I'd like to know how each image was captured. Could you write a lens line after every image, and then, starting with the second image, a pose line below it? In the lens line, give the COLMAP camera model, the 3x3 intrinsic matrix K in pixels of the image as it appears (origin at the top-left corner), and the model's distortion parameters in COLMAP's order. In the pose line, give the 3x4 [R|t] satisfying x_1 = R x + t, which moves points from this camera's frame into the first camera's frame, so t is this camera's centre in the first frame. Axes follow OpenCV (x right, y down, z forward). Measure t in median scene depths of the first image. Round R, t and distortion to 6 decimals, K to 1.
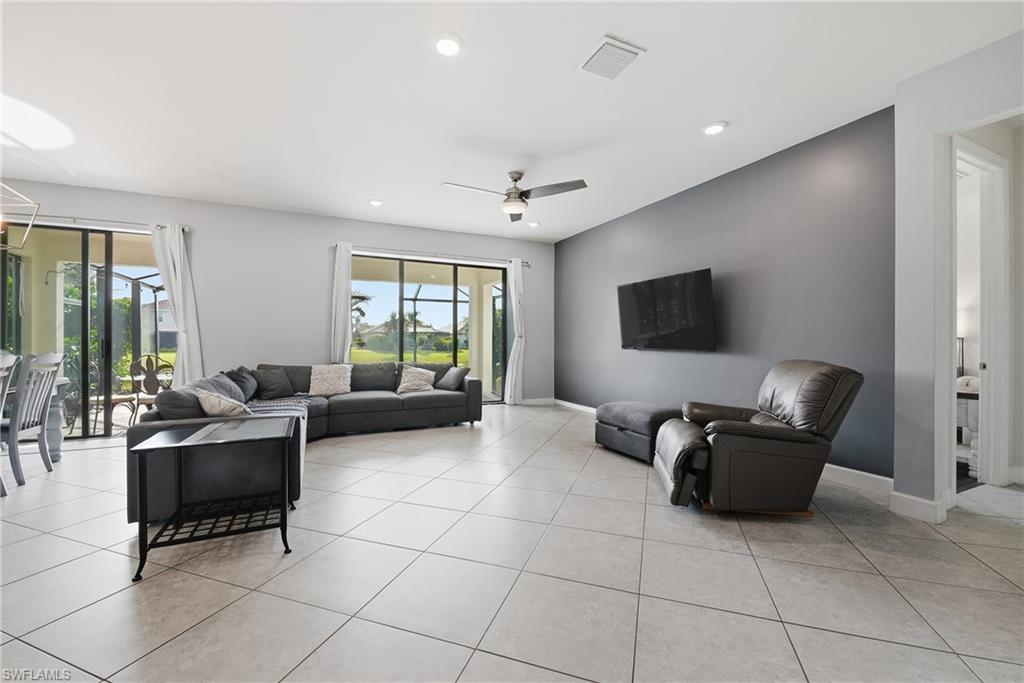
lens RADIAL K [[421.5, 0, 511.4], [0, 421.5, 343.7], [0, 0, 1]] dist [0.000097, -0.003455]
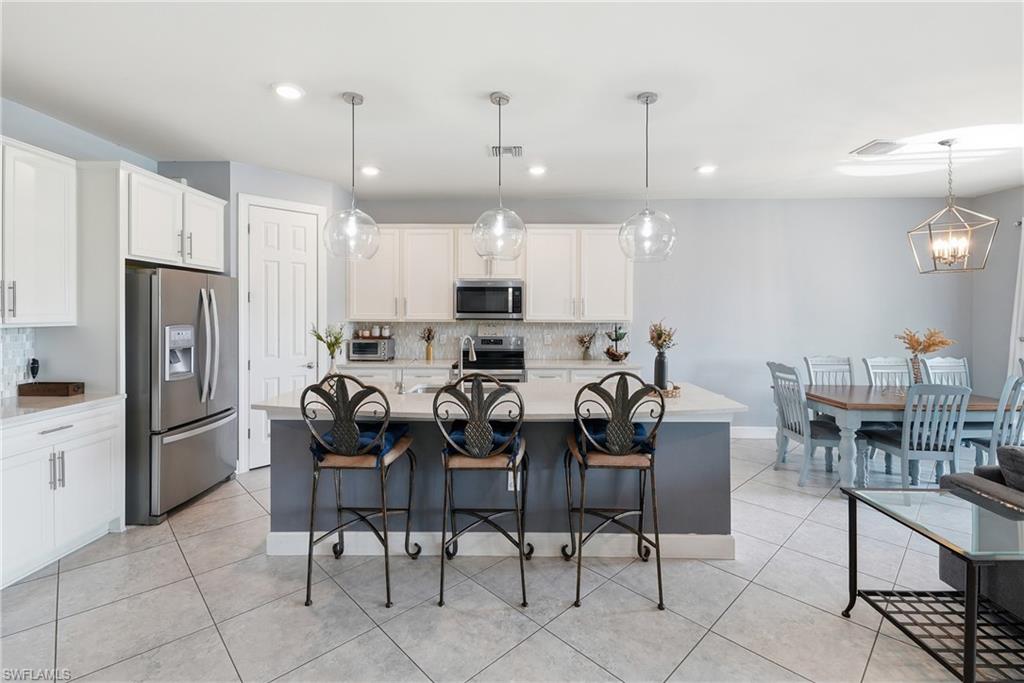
lens RADIAL K [[456.9, 0, 508.5], [0, 456.9, 311.1], [0, 0, 1]] dist [-0.000532, -0.000005]
pose [[-0.456721, -0.004986, -0.889596, 0.199349], [-0.005783, 0.999980, -0.002636, -0.073149], [0.889591, 0.003941, -0.456740, 0.306087]]
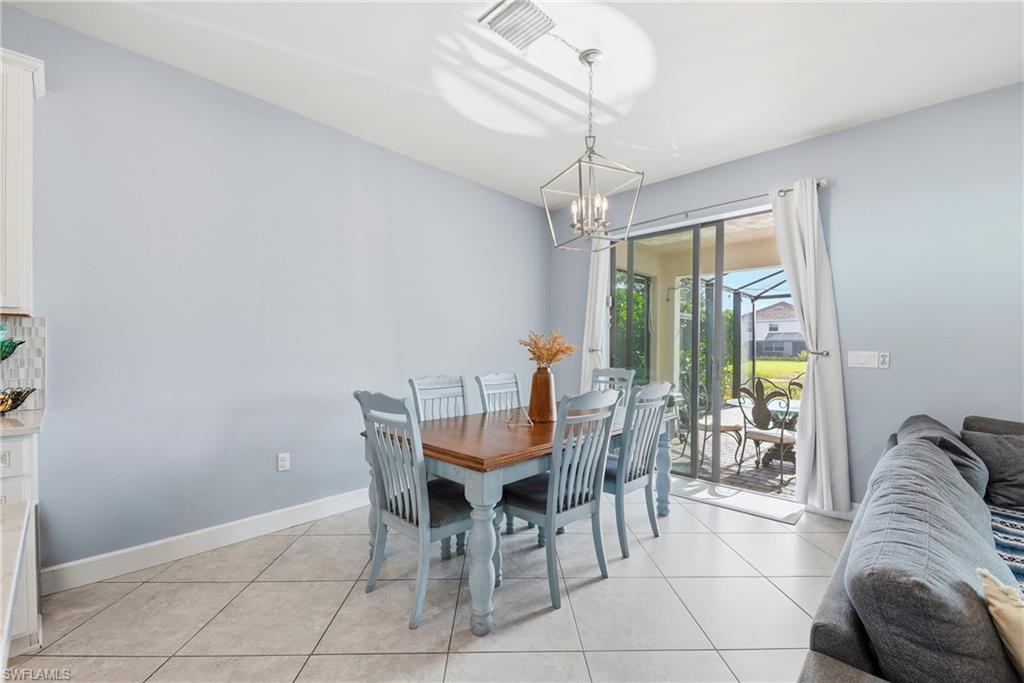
lens RADIAL K [[436.2, 0, 508.4], [0, 436.2, 351.9], [0, 0, 1]] dist [0.012478, -0.000338]
pose [[0.362886, 0.007623, -0.931802, -0.331536], [-0.008081, 0.999955, 0.005033, -0.024473], [0.931798, 0.005703, 0.362931, 0.331234]]
